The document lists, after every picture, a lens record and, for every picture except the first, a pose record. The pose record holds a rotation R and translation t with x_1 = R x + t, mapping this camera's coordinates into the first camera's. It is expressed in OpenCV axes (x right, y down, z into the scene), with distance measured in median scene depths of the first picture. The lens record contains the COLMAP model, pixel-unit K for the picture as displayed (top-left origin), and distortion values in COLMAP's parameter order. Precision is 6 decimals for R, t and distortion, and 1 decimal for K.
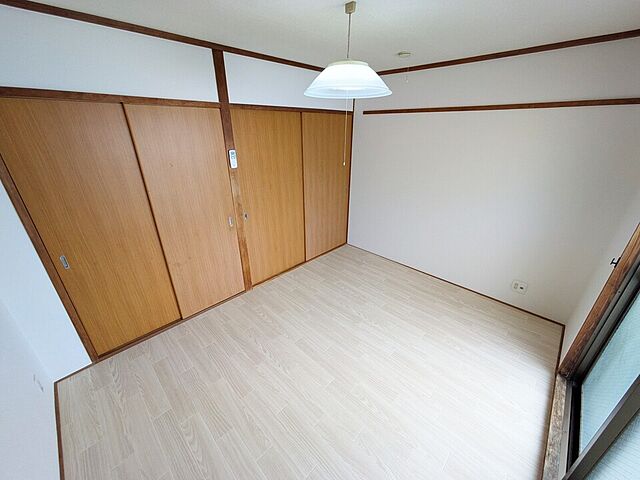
lens RADIAL K [[253.0, 0, 320.0], [0, 253.0, 240.0], [0, 0, 1]] dist [-0.000669, 0.000157]
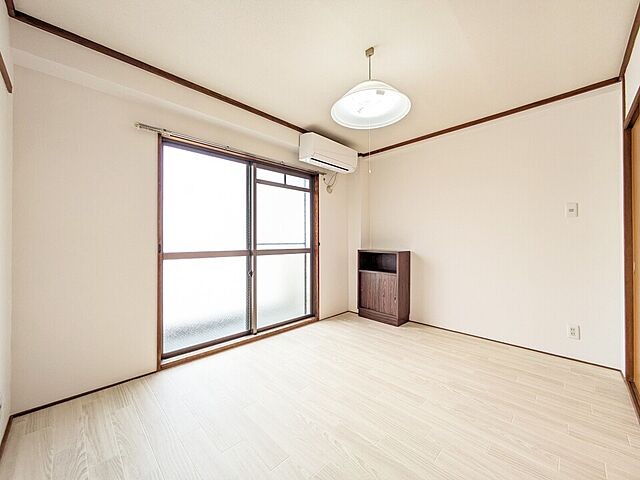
lens RADIAL K [[253.0, 0, 320.0], [0, 253.0, 240.0], [0, 0, 1]] dist [-0.000669, 0.000157]
pose [[-0.999951, -0.002971, 0.009400, 0.172283], [0.001095, 0.914148, 0.405380, -0.276112], [-0.009798, 0.405371, -0.914100, 1.221042]]
